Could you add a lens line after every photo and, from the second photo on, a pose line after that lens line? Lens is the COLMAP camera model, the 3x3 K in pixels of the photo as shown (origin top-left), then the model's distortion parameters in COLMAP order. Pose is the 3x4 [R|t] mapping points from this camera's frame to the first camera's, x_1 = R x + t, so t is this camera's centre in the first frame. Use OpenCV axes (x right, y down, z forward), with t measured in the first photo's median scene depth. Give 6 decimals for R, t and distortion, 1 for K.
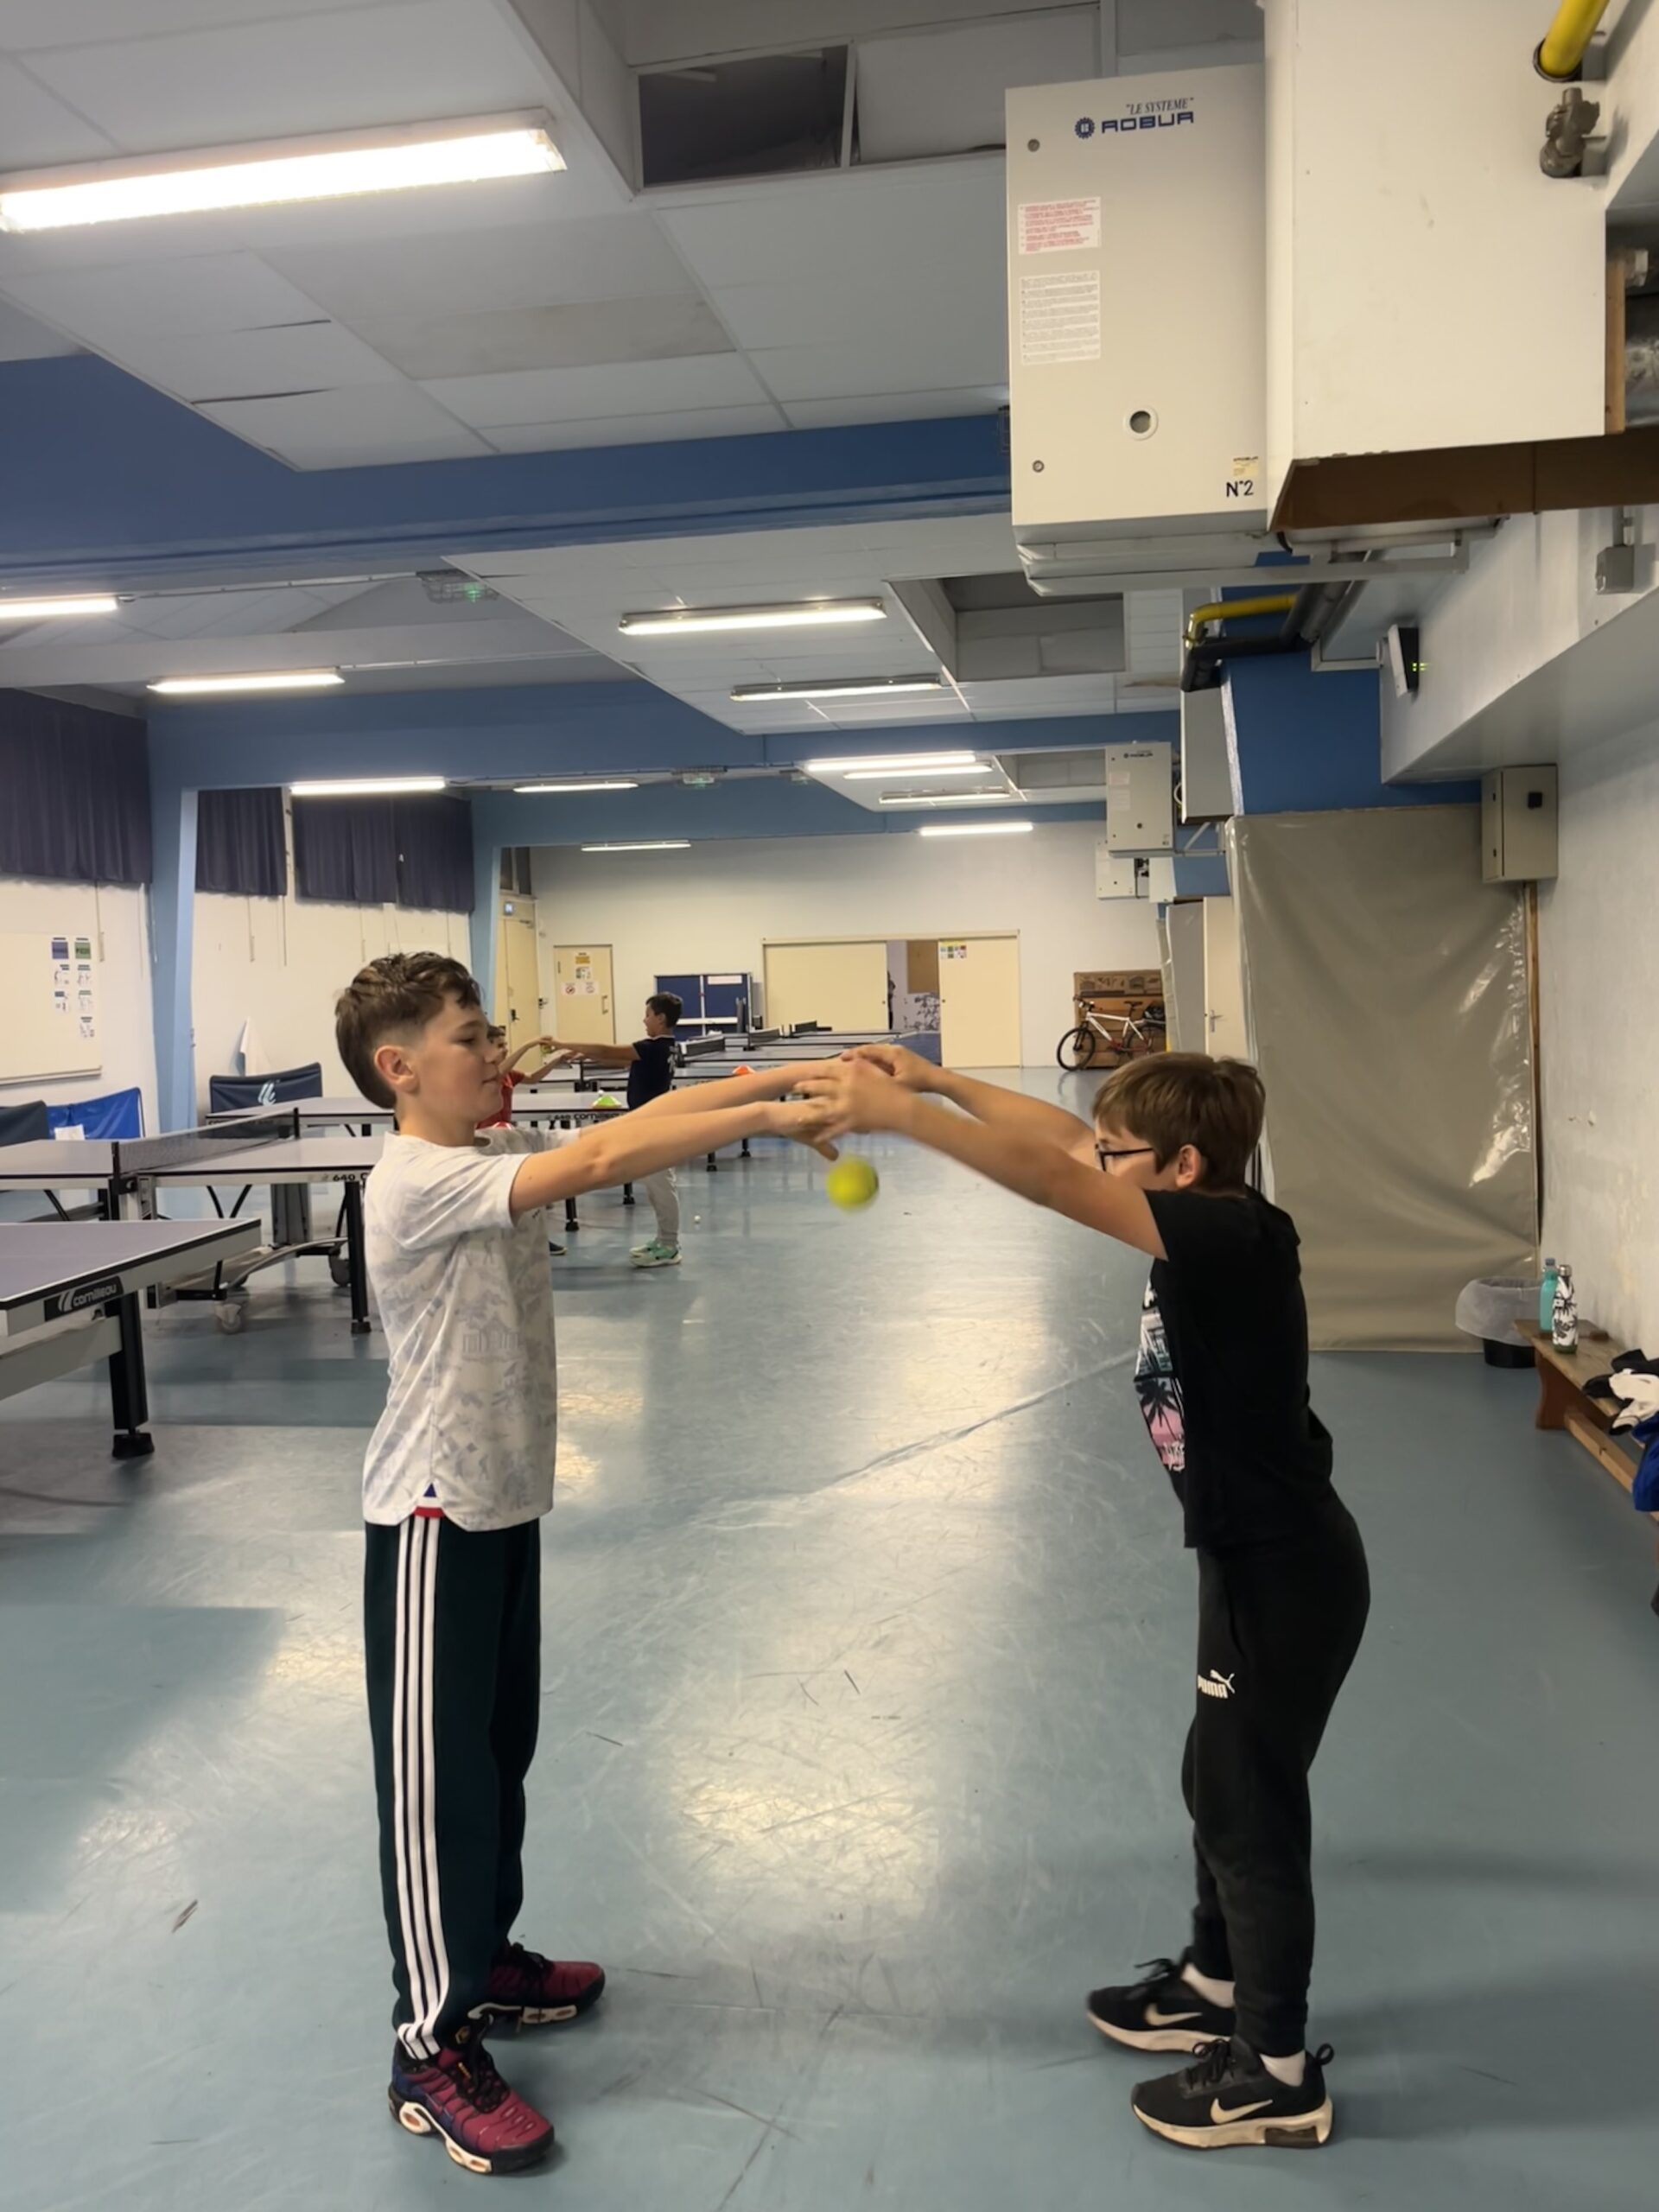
lens RADIAL K [[1847.4, 0, 824.2], [0, 1847.4, 1082.1], [0, 0, 1]] dist [0.035532, -0.001973]
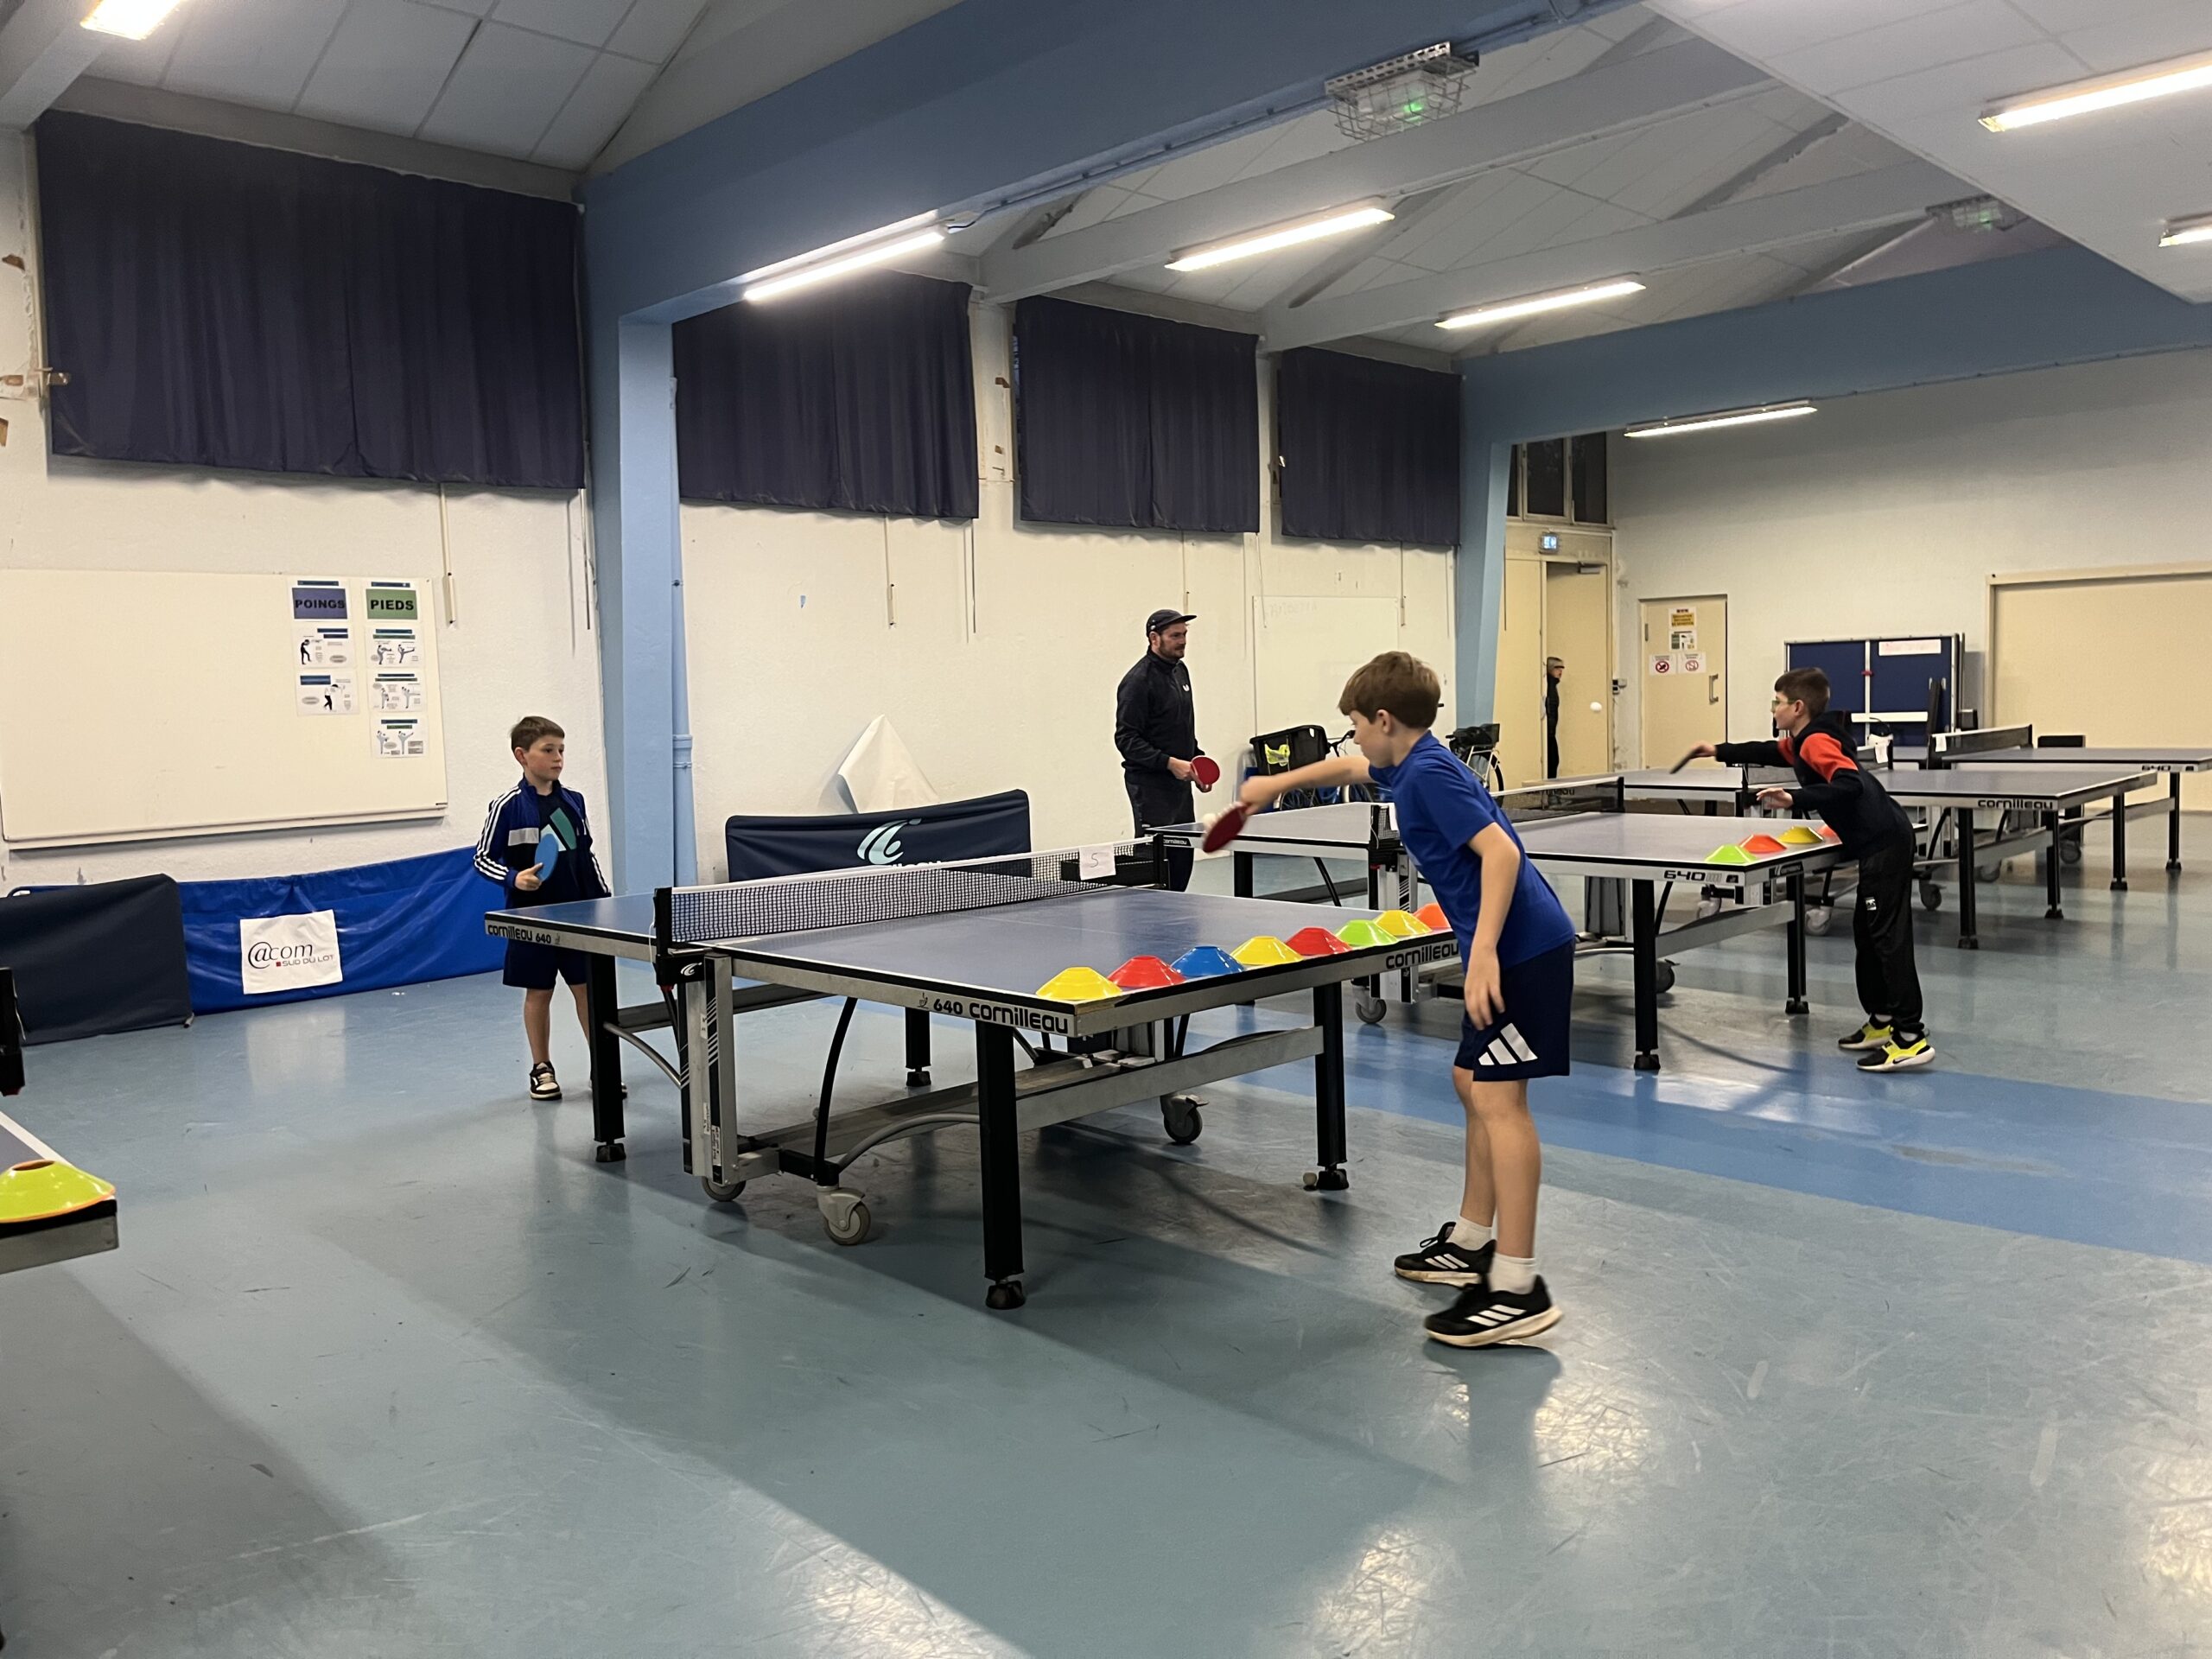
lens RADIAL K [[1659.2, 0, 1107.7], [0, 1659.2, 879.3], [0, 0, 1]] dist [0.090807, -0.104711]
pose [[0.817482, 0.072356, -0.571391, 0.051572], [-0.026928, 0.995794, 0.087574, -0.021857], [0.575324, -0.056204, 0.815992, 0.405994]]
